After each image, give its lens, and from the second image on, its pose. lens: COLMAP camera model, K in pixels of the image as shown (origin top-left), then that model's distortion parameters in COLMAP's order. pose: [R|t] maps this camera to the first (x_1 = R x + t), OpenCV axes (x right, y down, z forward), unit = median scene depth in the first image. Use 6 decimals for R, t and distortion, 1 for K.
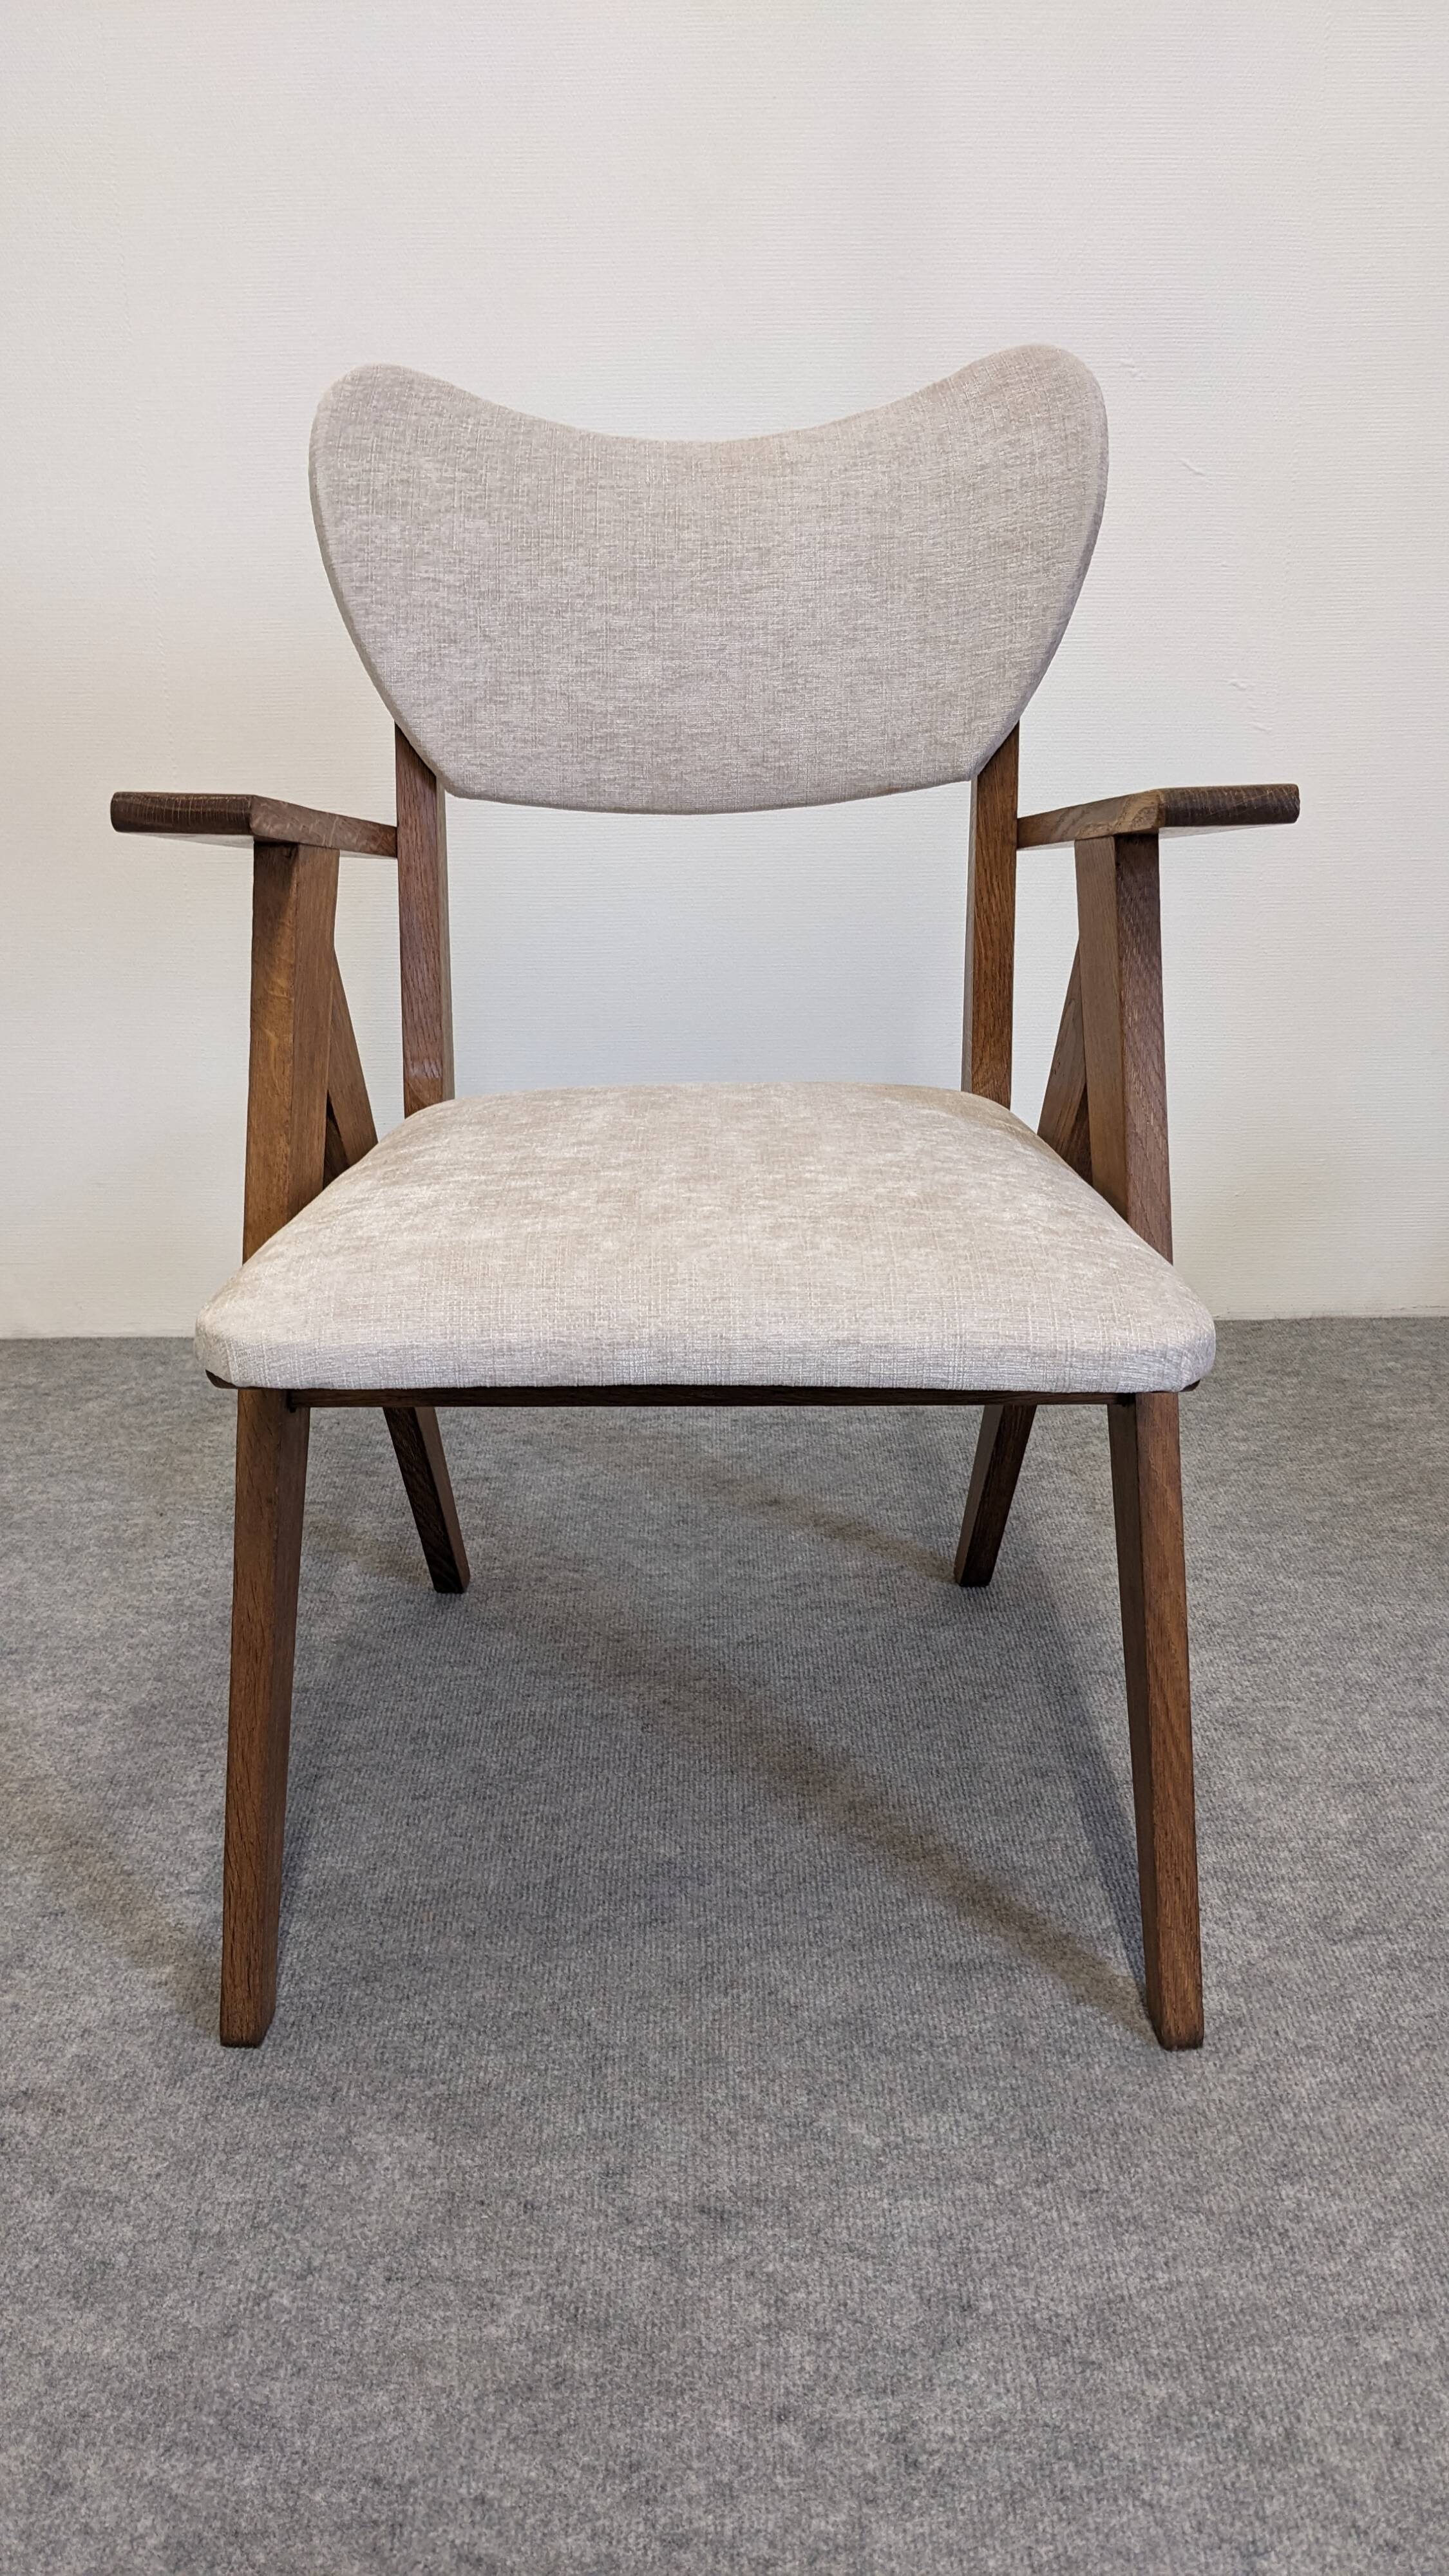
lens RADIAL K [[1926.3, 0, 740.7], [0, 1926.3, 1287.2], [0, 0, 1]] dist [0.033733, -0.055059]
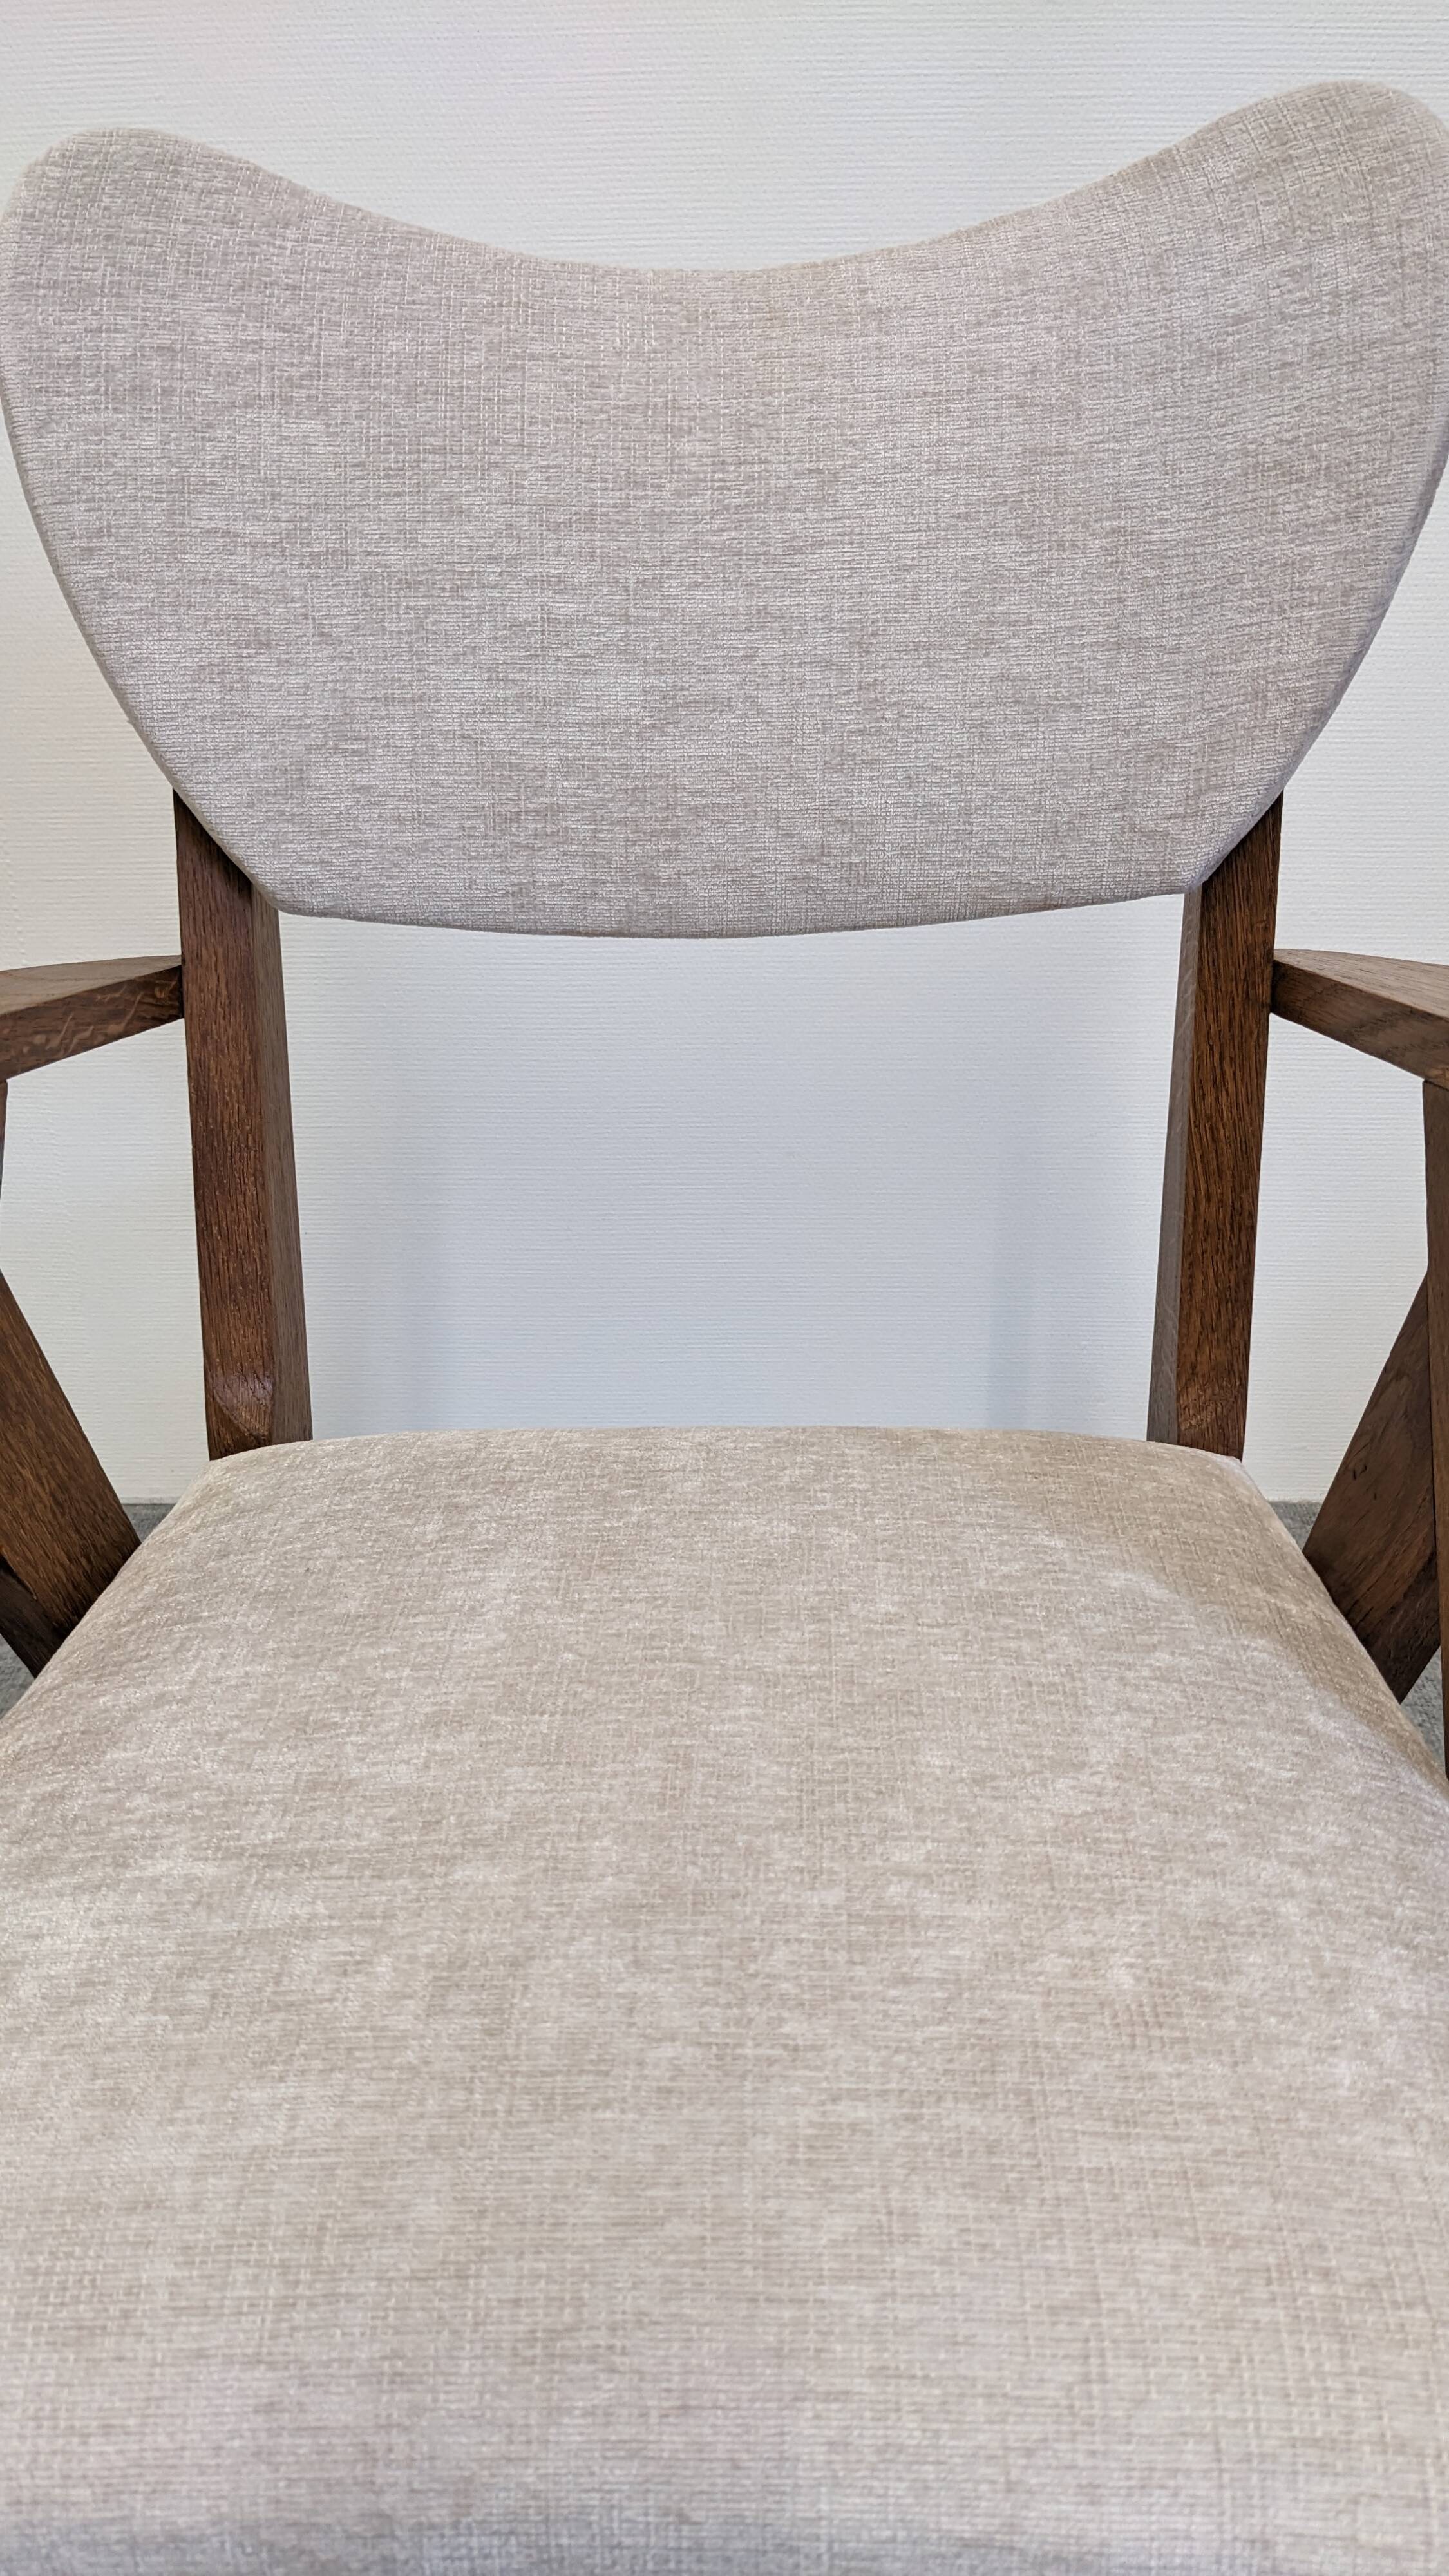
lens RADIAL K [[1931.9, 0, 754.9], [0, 1931.9, 1285.9], [0, 0, 1]] dist [0.030208, -0.051970]
pose [[0.999494, 0.011750, -0.029574, 0.010571], [-0.009524, 0.997191, 0.074298, -0.191296], [0.030364, -0.073979, 0.996797, 0.431225]]
